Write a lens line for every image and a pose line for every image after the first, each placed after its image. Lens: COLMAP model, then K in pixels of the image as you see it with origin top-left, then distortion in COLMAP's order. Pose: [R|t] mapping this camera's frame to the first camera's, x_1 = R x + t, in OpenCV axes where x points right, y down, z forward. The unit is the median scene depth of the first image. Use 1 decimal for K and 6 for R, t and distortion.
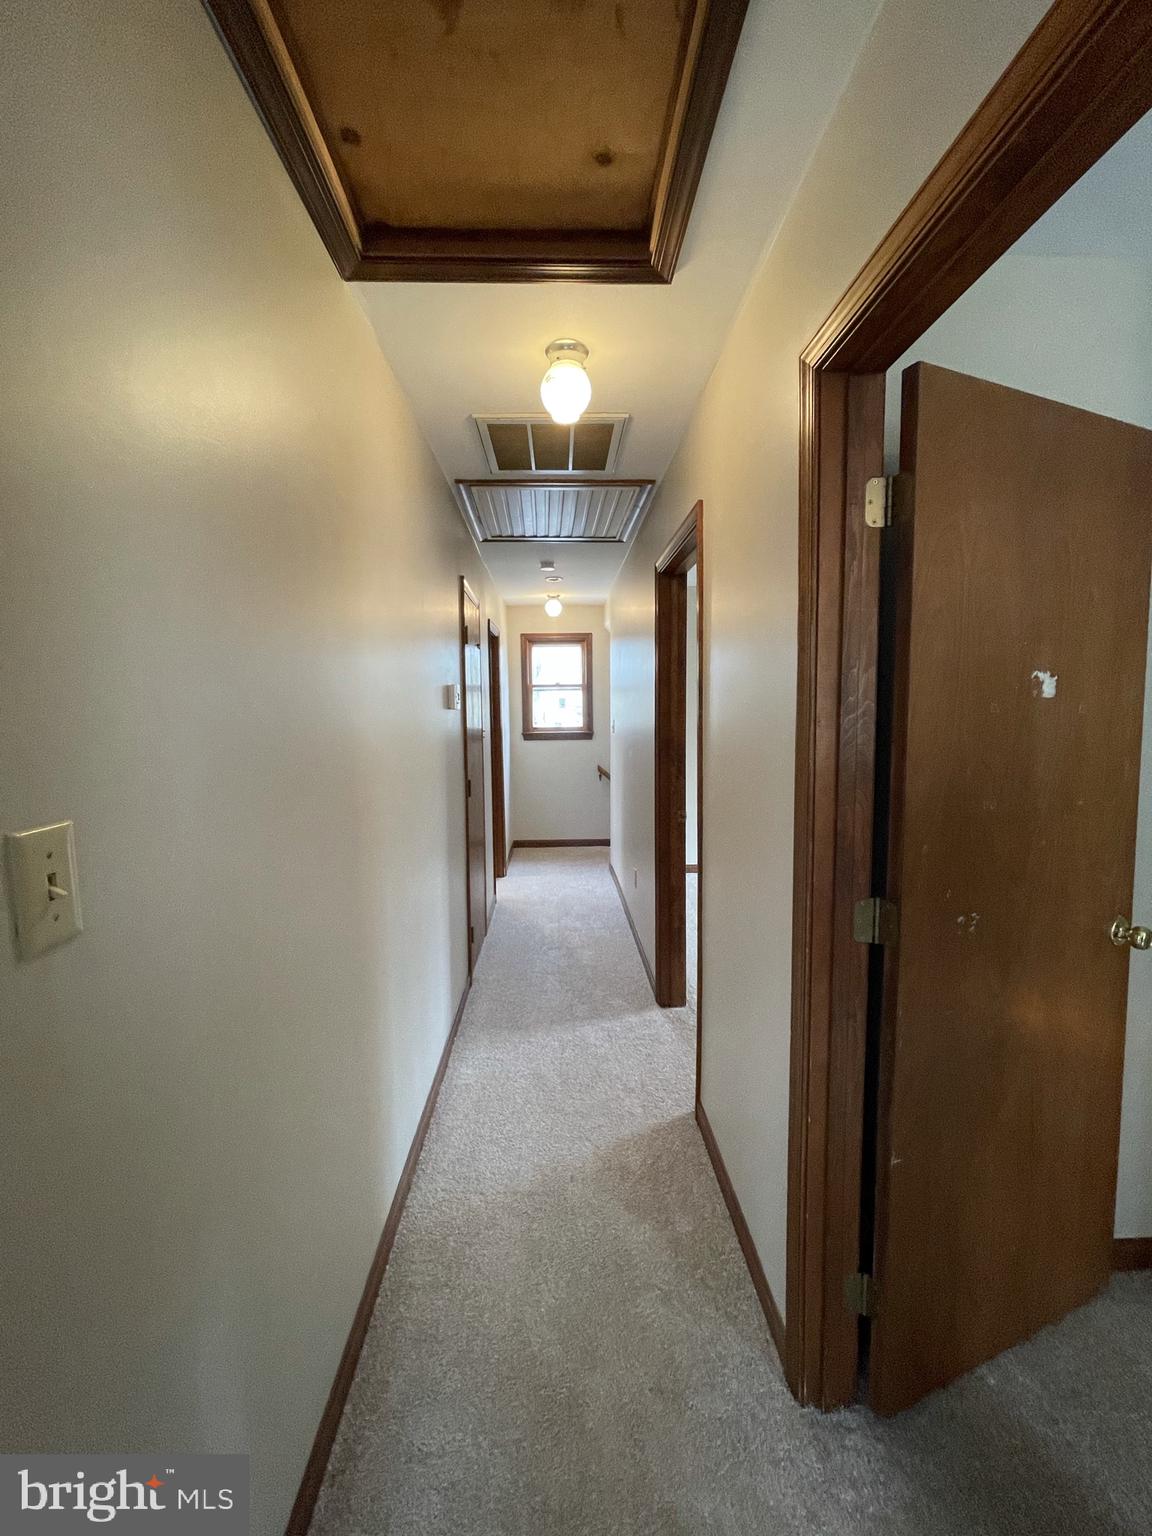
lens RADIAL K [[620.3, 0, 573.6], [0, 620.3, 763.3], [0, 0, 1]] dist [-0.001935, 0.000086]
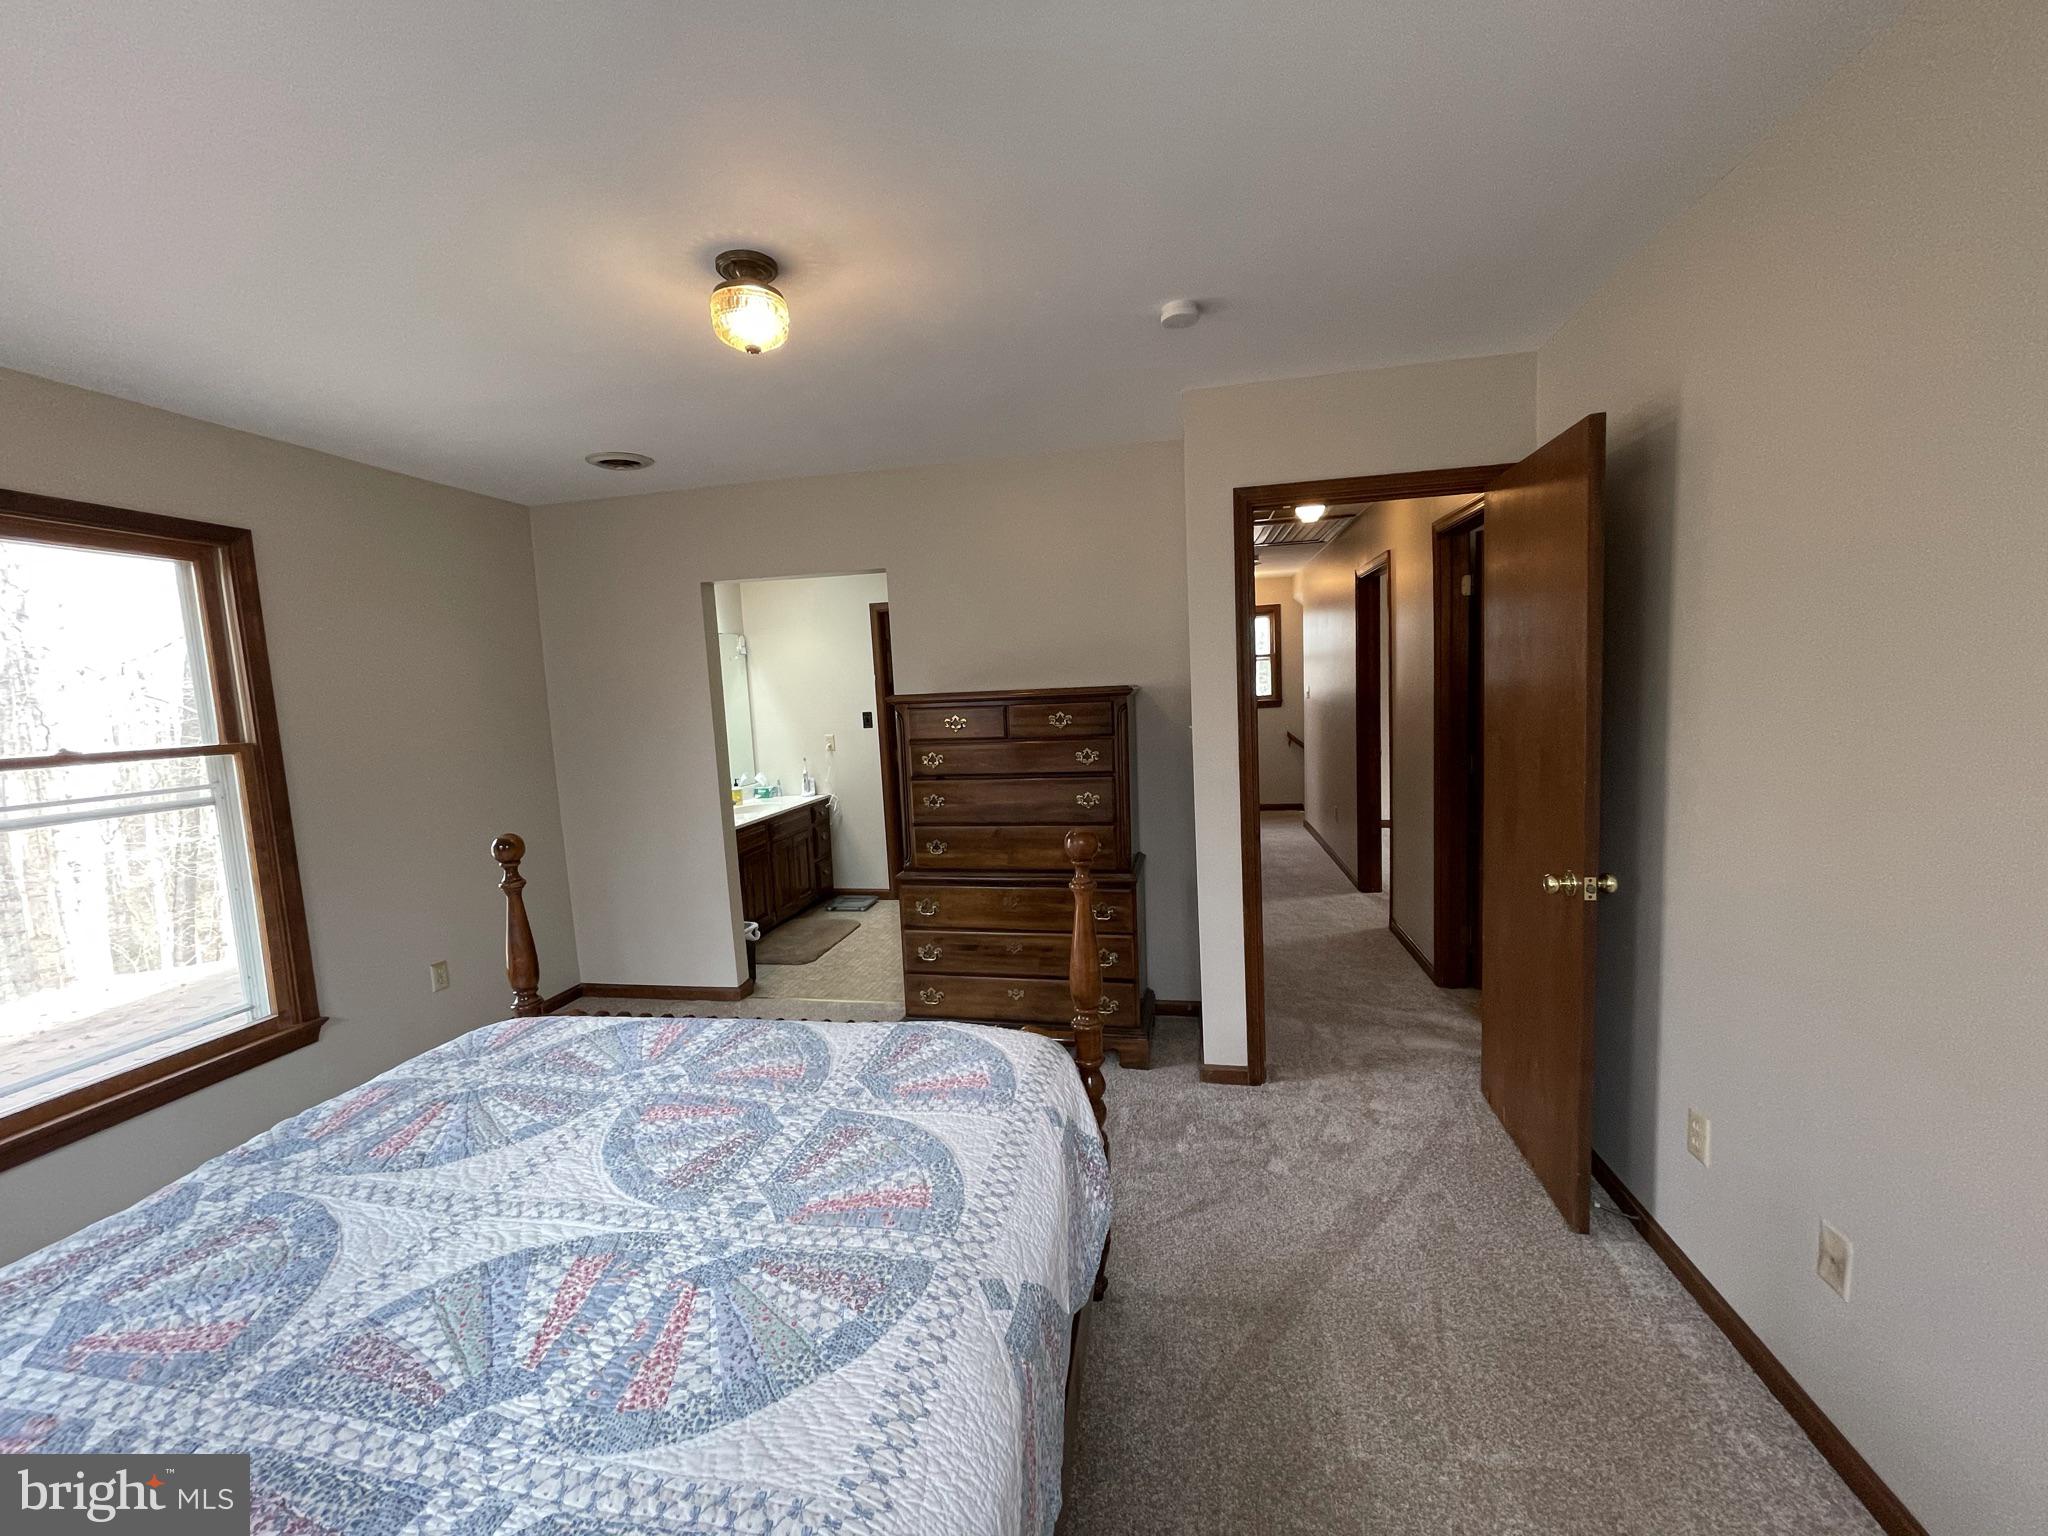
lens RADIAL K [[827.0, 0, 1016.9], [0, 827.0, 777.0], [0, 0, 1]] dist [-0.001935, 0.000086]
pose [[0.973396, -0.002991, -0.229111, -0.157869], [0.007785, 0.999769, 0.020024, 0.082785], [0.228998, -0.021275, 0.973194, -0.819461]]
